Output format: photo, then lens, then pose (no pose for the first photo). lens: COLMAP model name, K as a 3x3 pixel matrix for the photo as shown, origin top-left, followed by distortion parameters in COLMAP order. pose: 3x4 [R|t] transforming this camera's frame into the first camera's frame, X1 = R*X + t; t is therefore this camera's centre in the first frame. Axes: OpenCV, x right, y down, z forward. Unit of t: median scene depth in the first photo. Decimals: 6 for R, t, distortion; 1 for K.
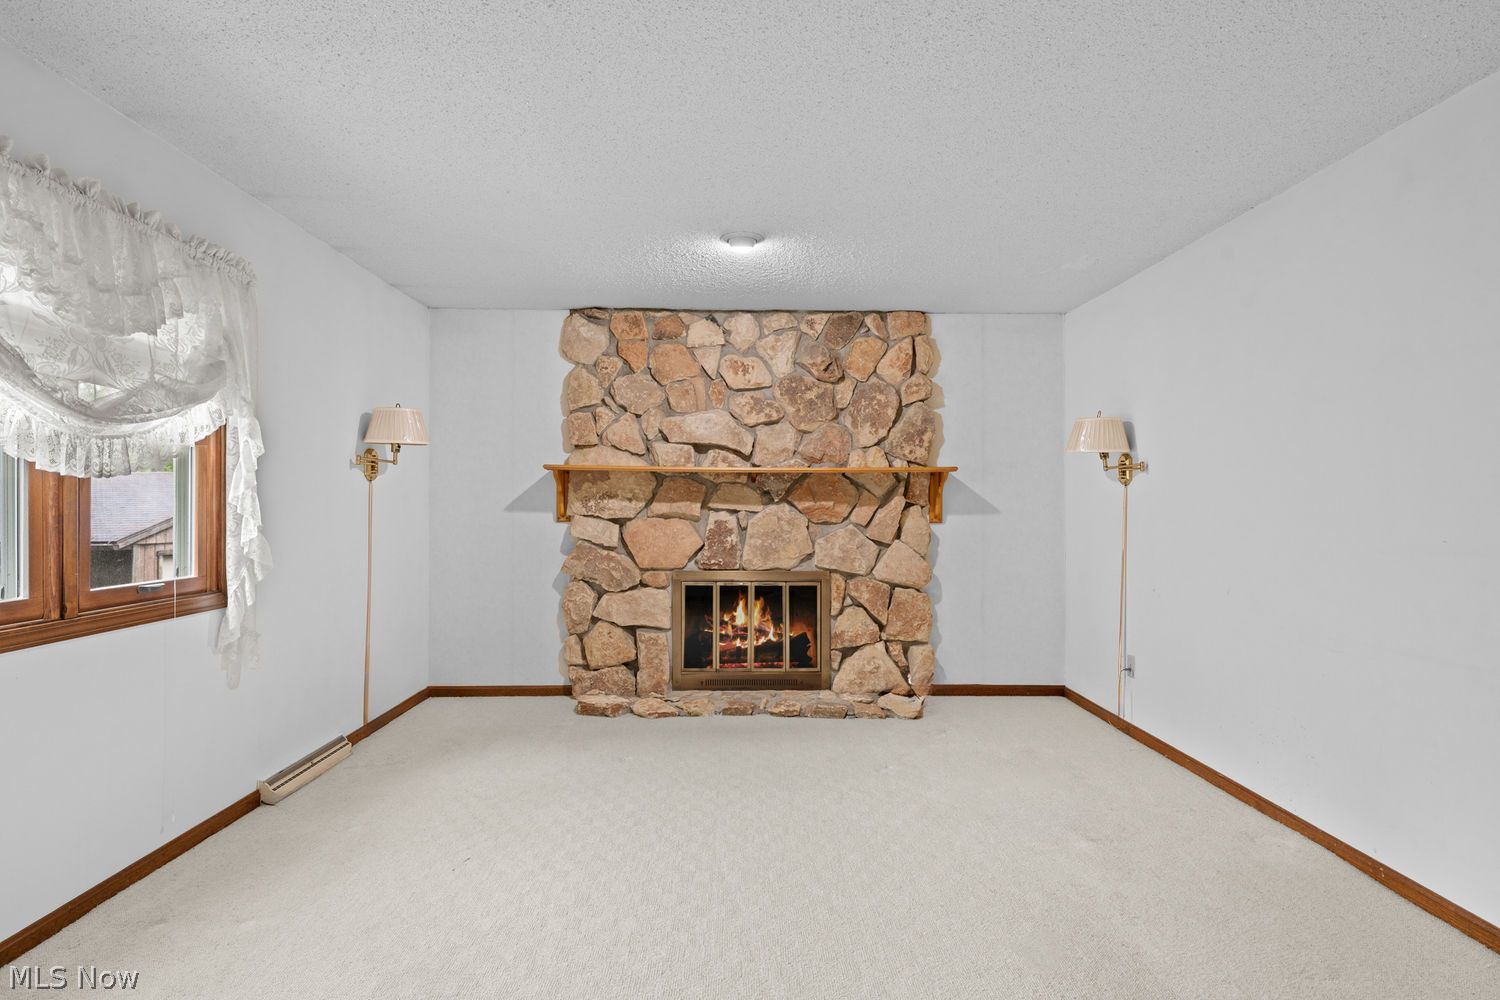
lens RADIAL K [[744.9, 0, 750.0], [0, 744.9, 500.0], [0, 0, 1]] dist [0.001430, 0.000520]
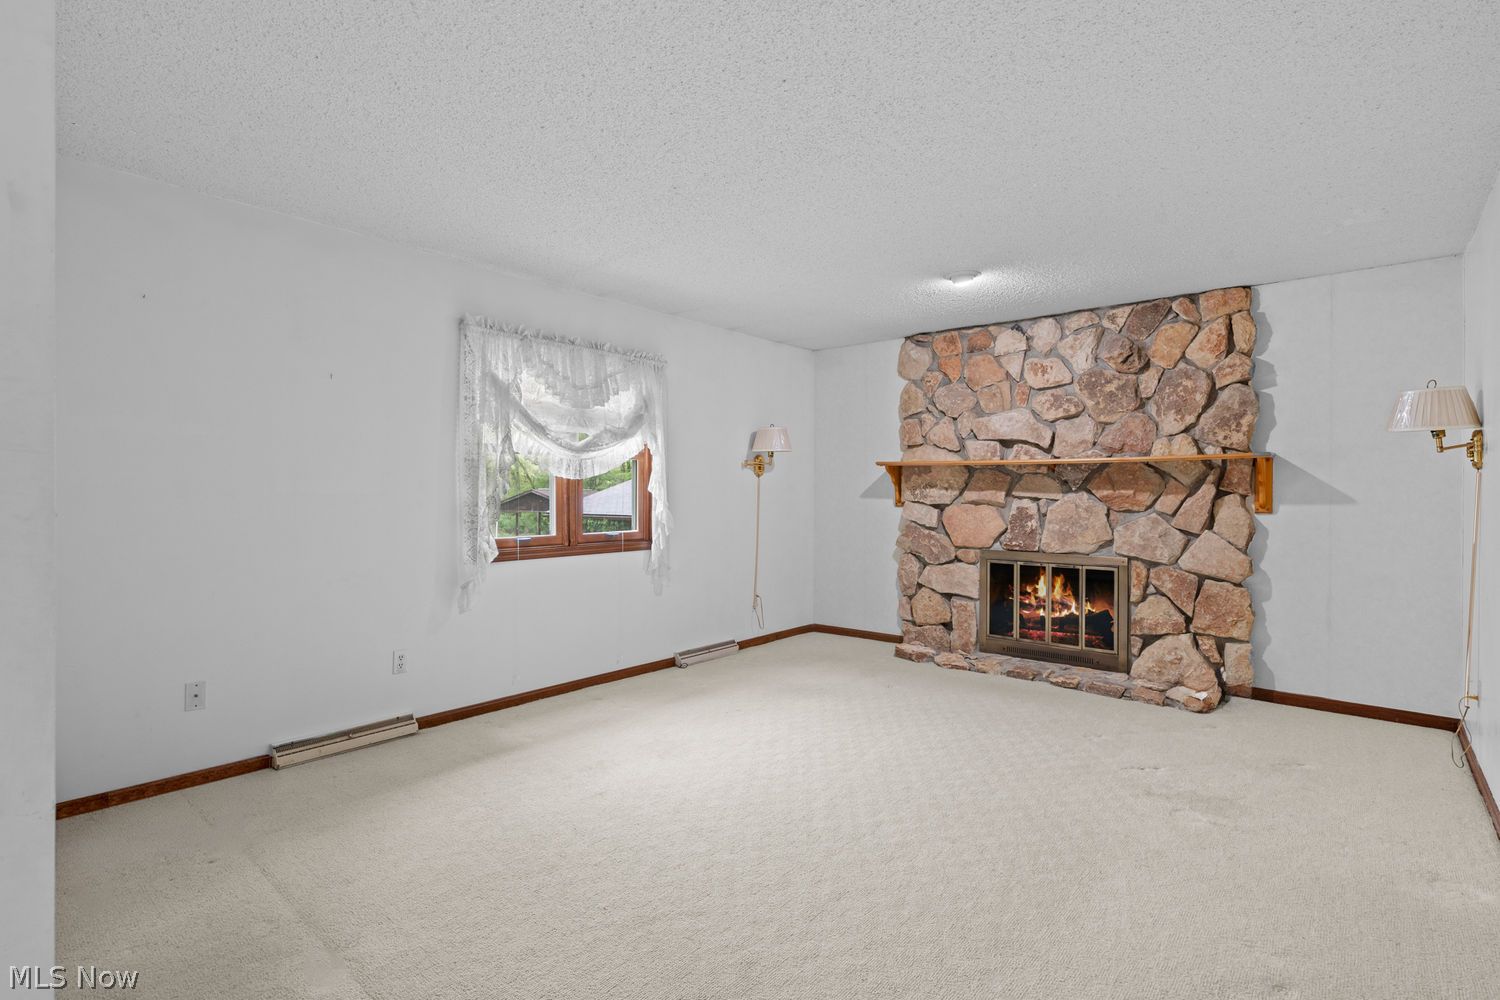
lens RADIAL K [[722.1, 0, 746.7], [0, 722.1, 494.6], [0, 0, 1]] dist [0.000792, 0.000180]
pose [[0.747506, 0.002956, -0.664249, 0.372697], [0.001907, 0.999976, 0.006596, 0.000584], [0.664252, -0.006197, 0.747483, -0.089684]]
